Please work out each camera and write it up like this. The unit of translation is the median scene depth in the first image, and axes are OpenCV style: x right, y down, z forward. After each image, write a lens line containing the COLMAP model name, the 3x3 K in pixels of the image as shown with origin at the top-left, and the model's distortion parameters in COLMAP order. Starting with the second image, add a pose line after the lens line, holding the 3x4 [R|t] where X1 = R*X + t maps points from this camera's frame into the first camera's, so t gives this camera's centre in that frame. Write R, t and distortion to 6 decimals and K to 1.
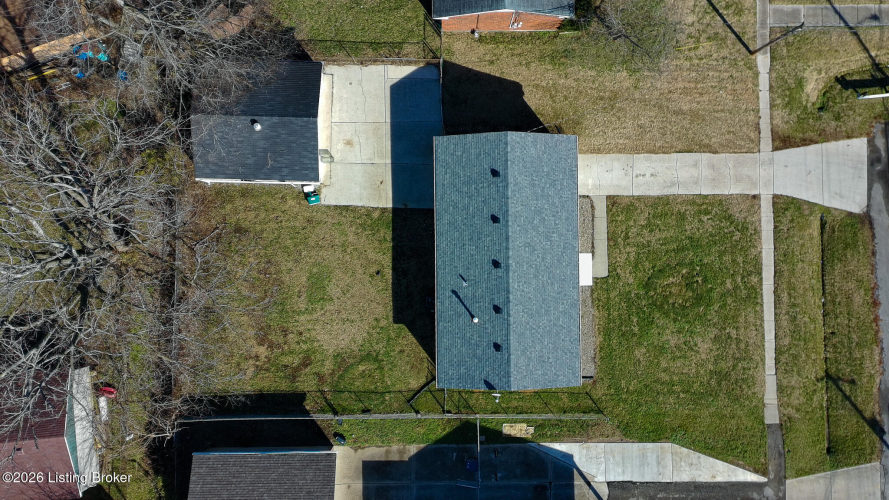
lens RADIAL K [[683.1, 0, 449.7], [0, 683.1, 252.2], [0, 0, 1]] dist [0.060269, -0.054968]
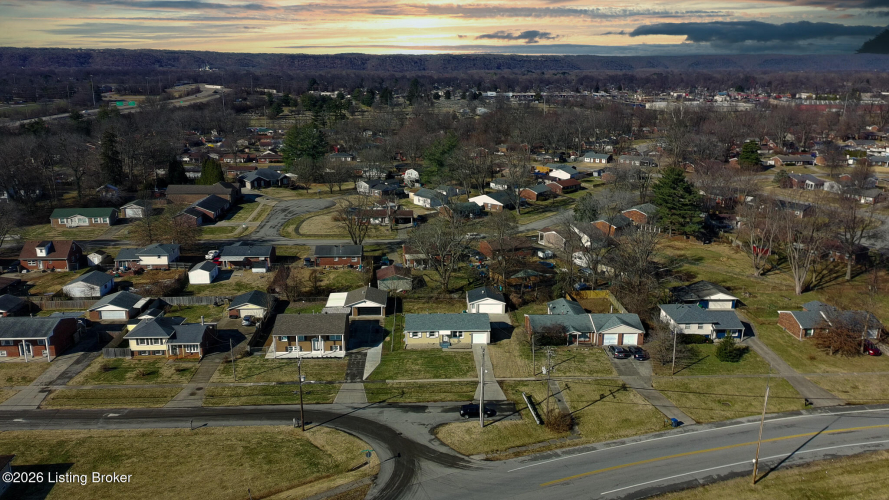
lens RADIAL K [[683.1, 0, 440.2], [0, 683.1, 250.8], [0, 0, 1]] dist [0.060269, -0.054968]
pose [[0.033180, 0.261066, -0.964751, 2.724966], [-0.999097, 0.034284, -0.025083, 0.099240], [0.026527, 0.964712, 0.261967, -0.087762]]
